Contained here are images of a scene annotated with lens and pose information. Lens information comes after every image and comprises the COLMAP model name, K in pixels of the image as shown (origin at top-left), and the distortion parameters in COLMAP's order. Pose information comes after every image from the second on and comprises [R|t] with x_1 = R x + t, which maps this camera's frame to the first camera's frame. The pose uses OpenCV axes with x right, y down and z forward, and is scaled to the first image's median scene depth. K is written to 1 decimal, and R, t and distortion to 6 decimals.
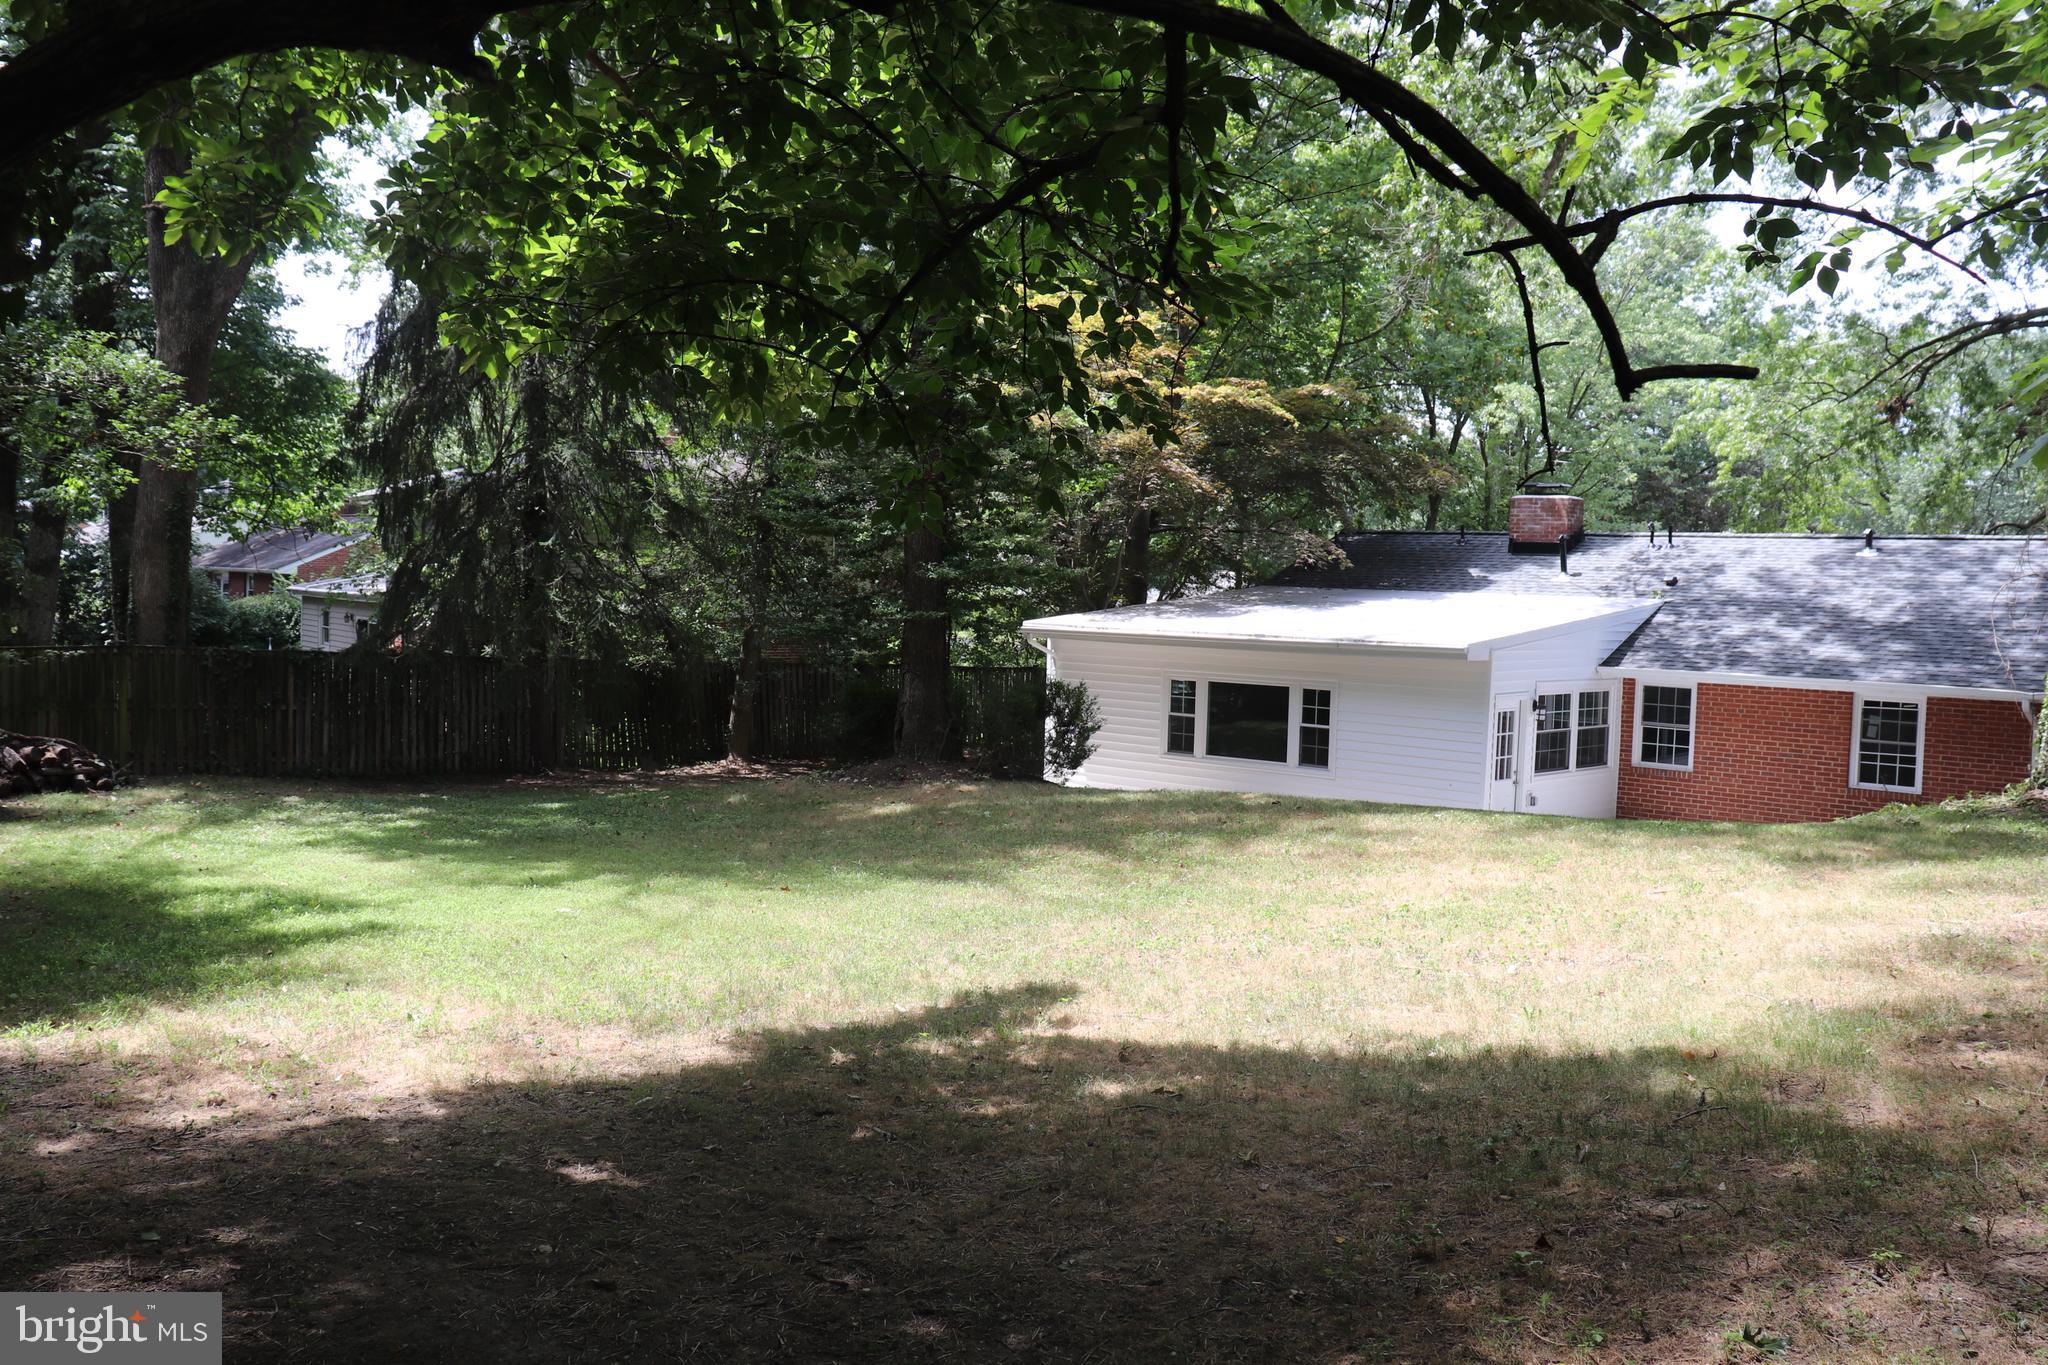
lens RADIAL K [[1751.0, 0, 1017.1], [0, 1751.0, 682.5], [0, 0, 1]] dist [-0.178262, 0.178922]
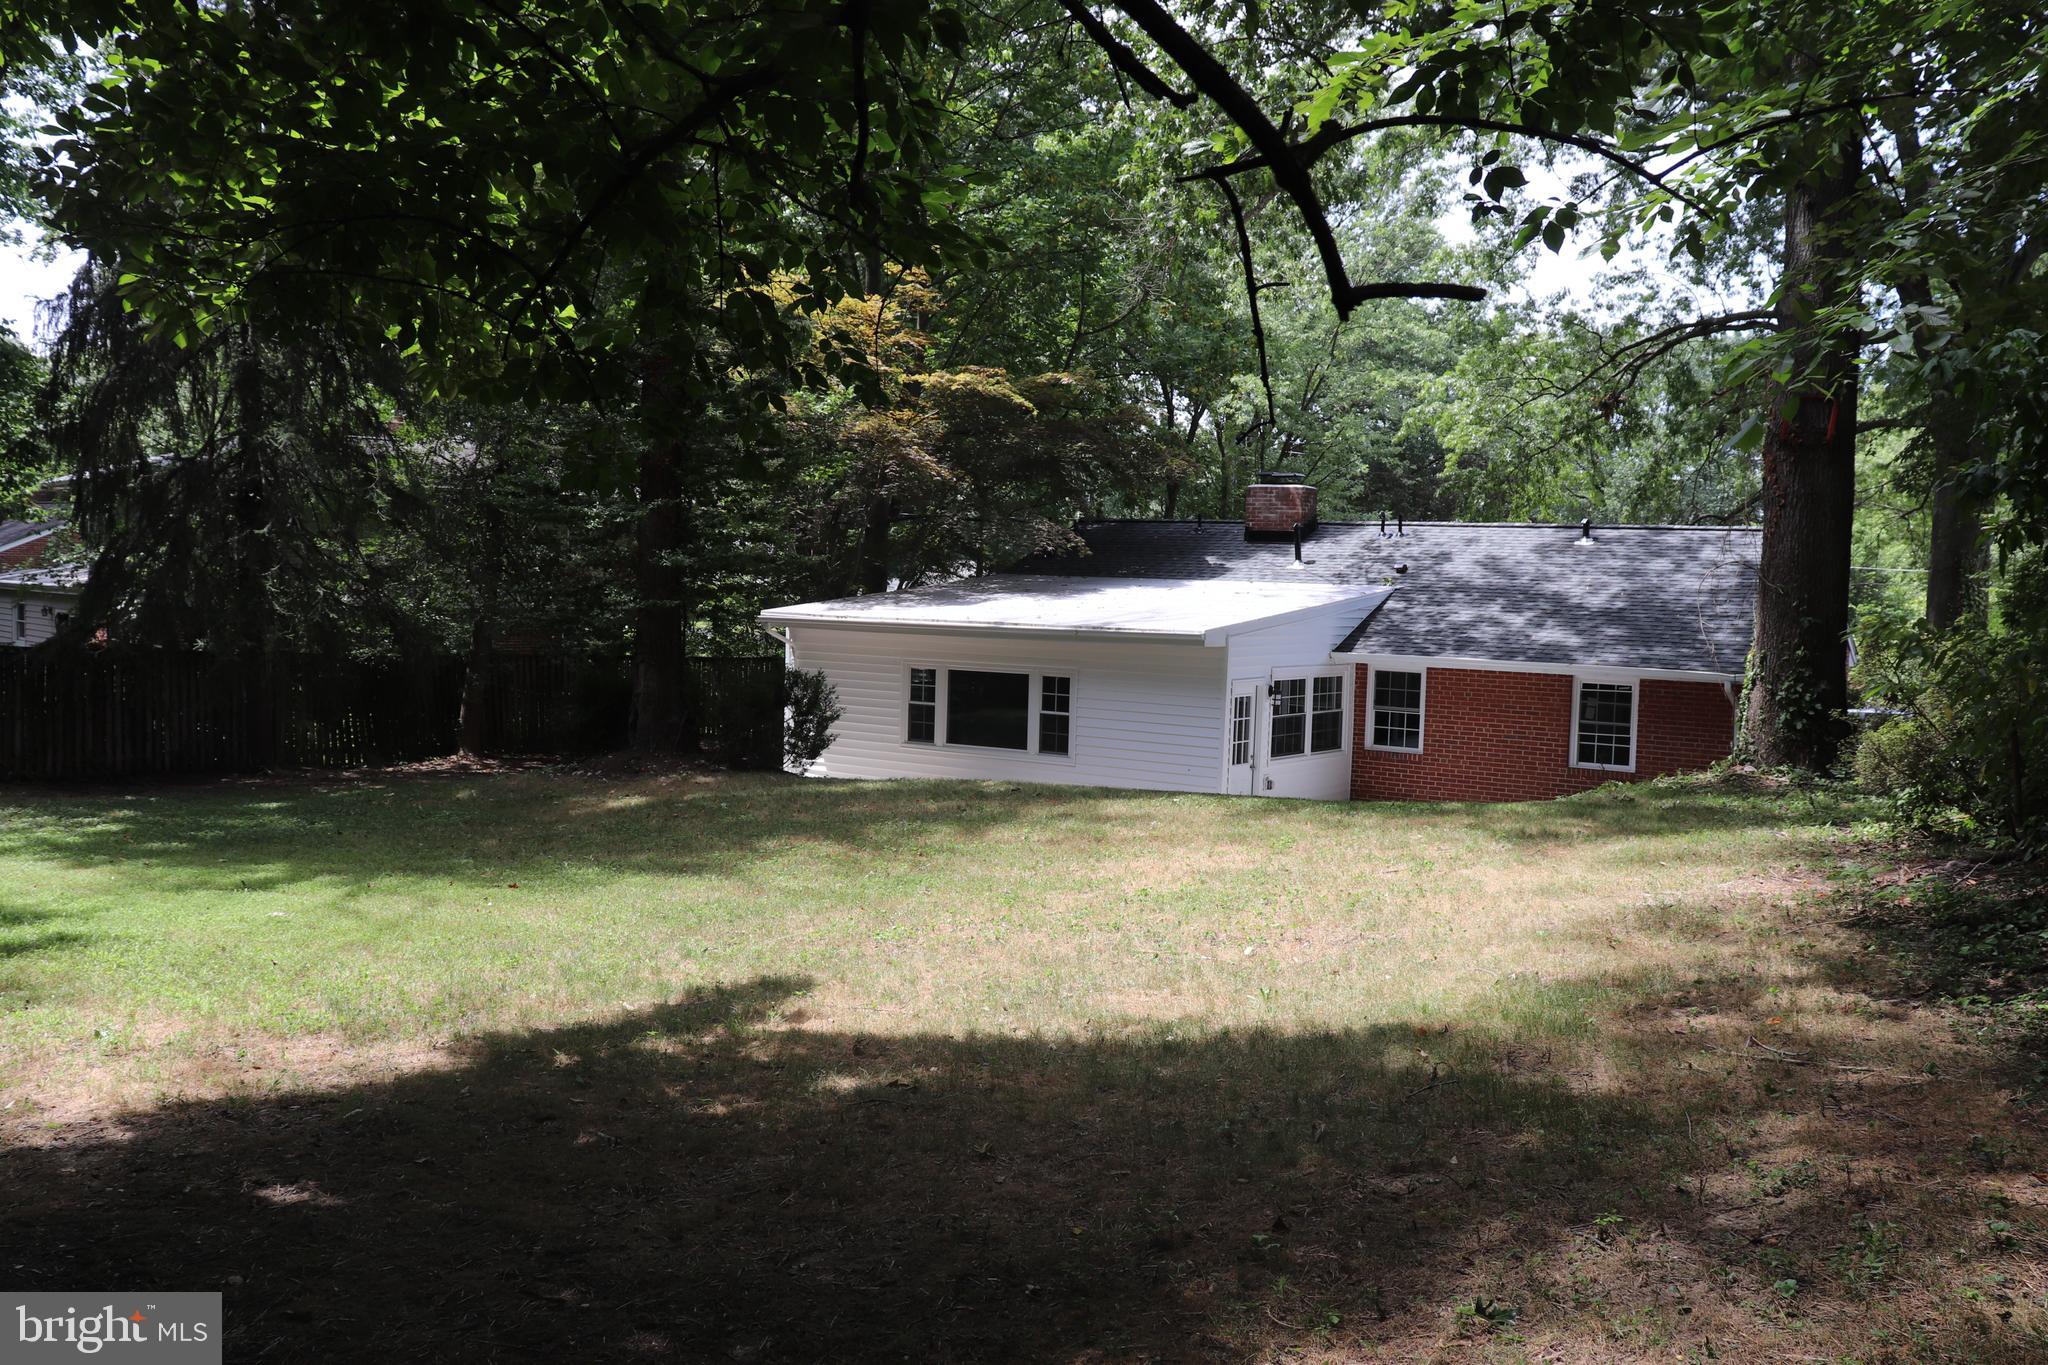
lens RADIAL K [[1751.0, 0, 1032.5], [0, 1751.0, 700.3], [0, 0, 1]] dist [-0.178262, 0.178922]
pose [[0.987916, -0.010584, 0.154625, 0.002359], [0.008140, 0.999832, 0.016431, 0.000914], [-0.154773, -0.014974, 0.987837, 0.005759]]
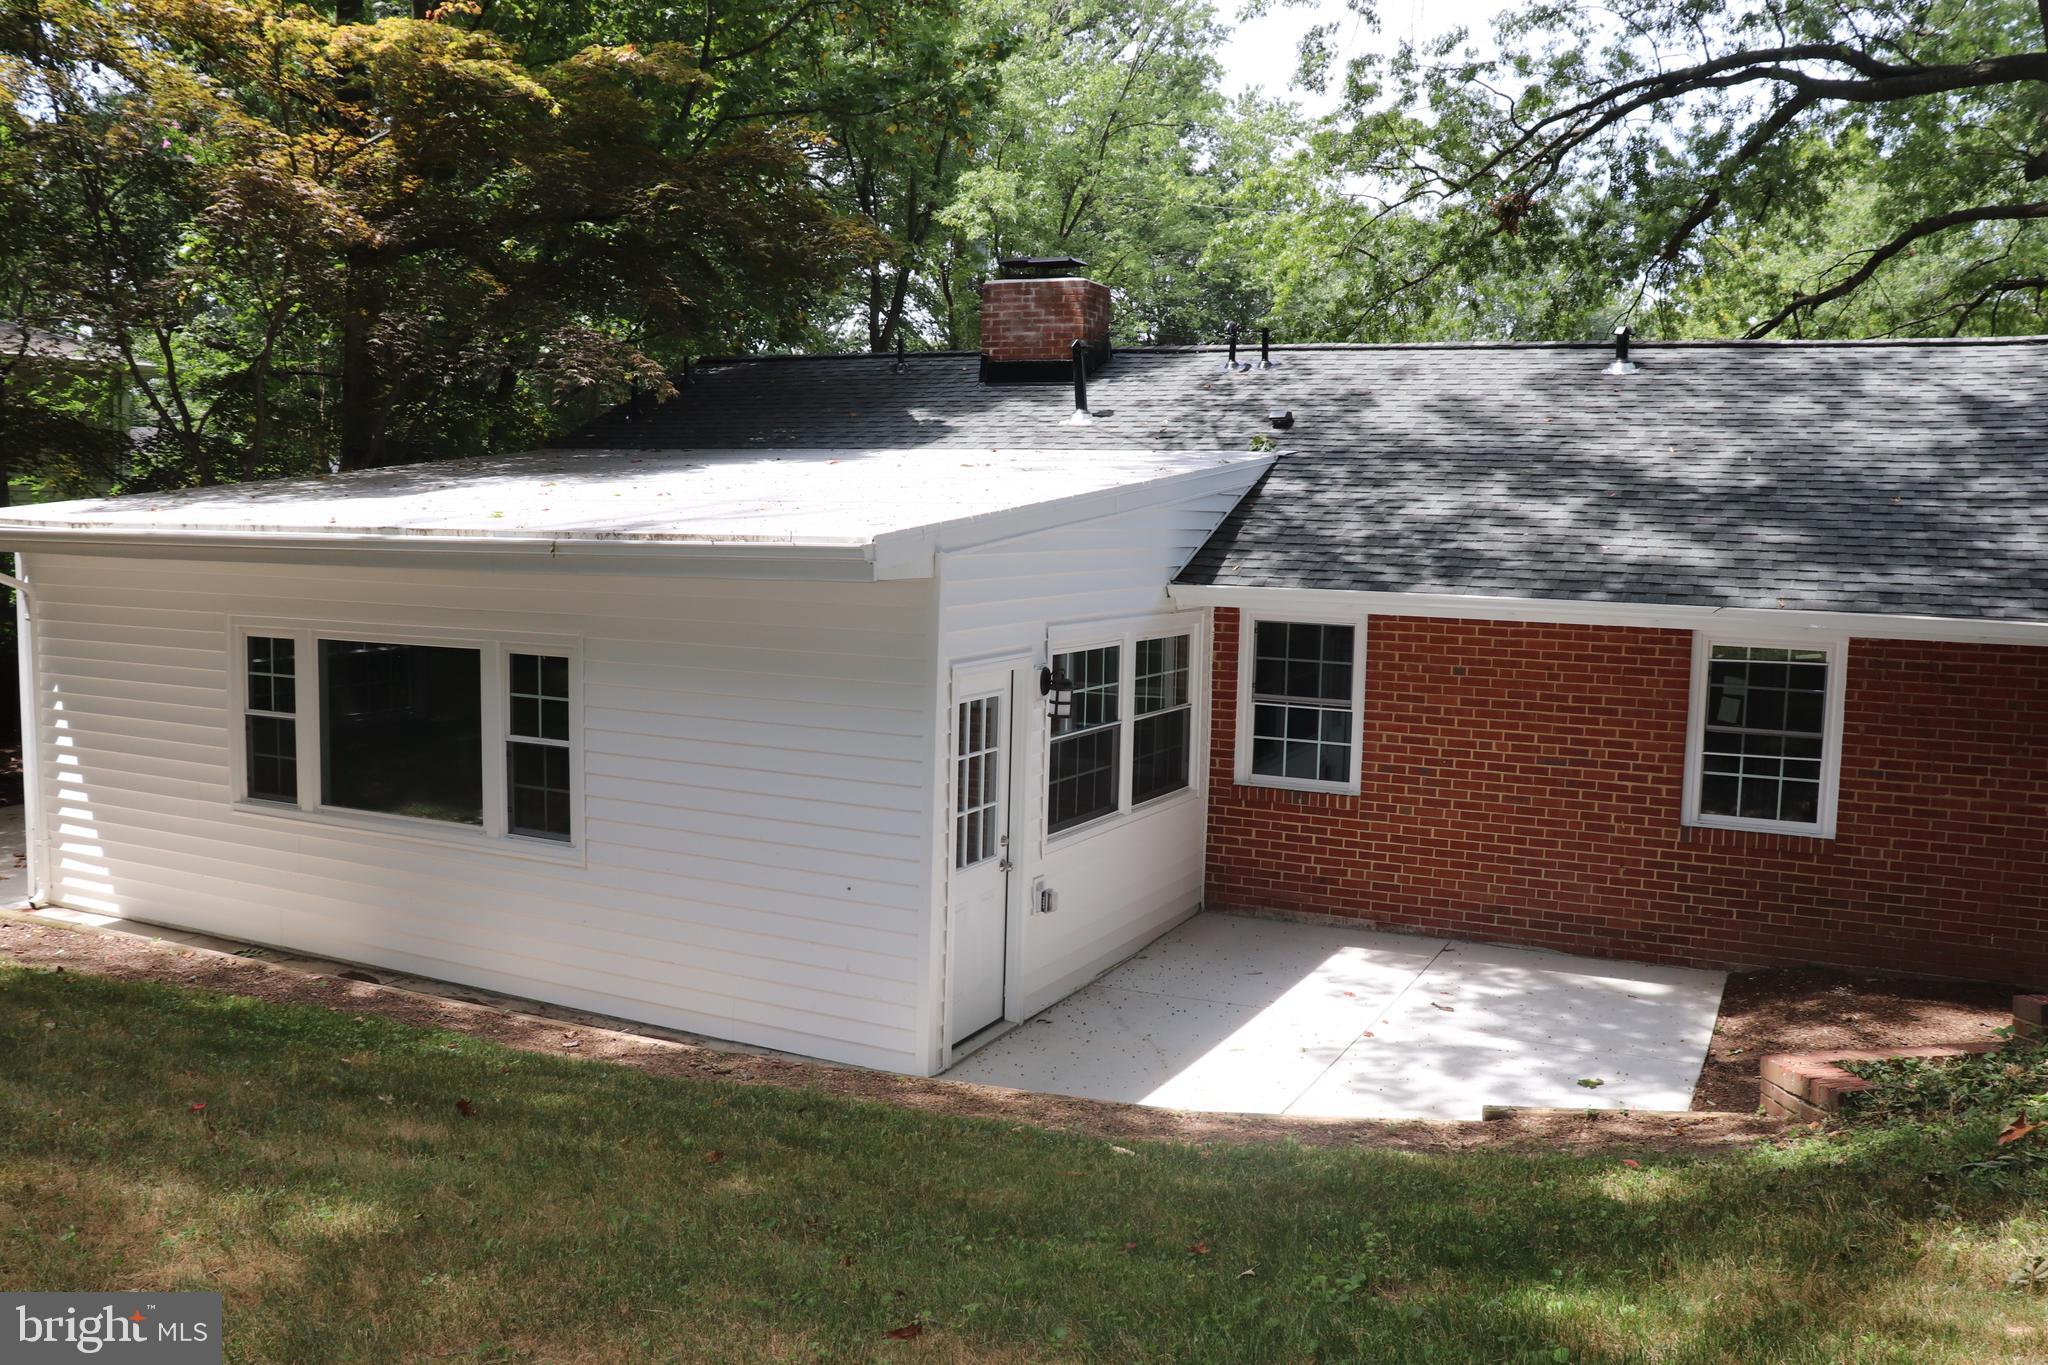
lens RADIAL K [[1751.0, 0, 1038.0], [0, 1751.0, 667.3], [0, 0, 1]] dist [-0.178262, 0.178922]
pose [[0.953216, -0.034518, 0.300313, 0.164611], [0.022178, 0.998768, 0.044401, -0.009202], [-0.301476, -0.035663, 0.952807, 0.574669]]
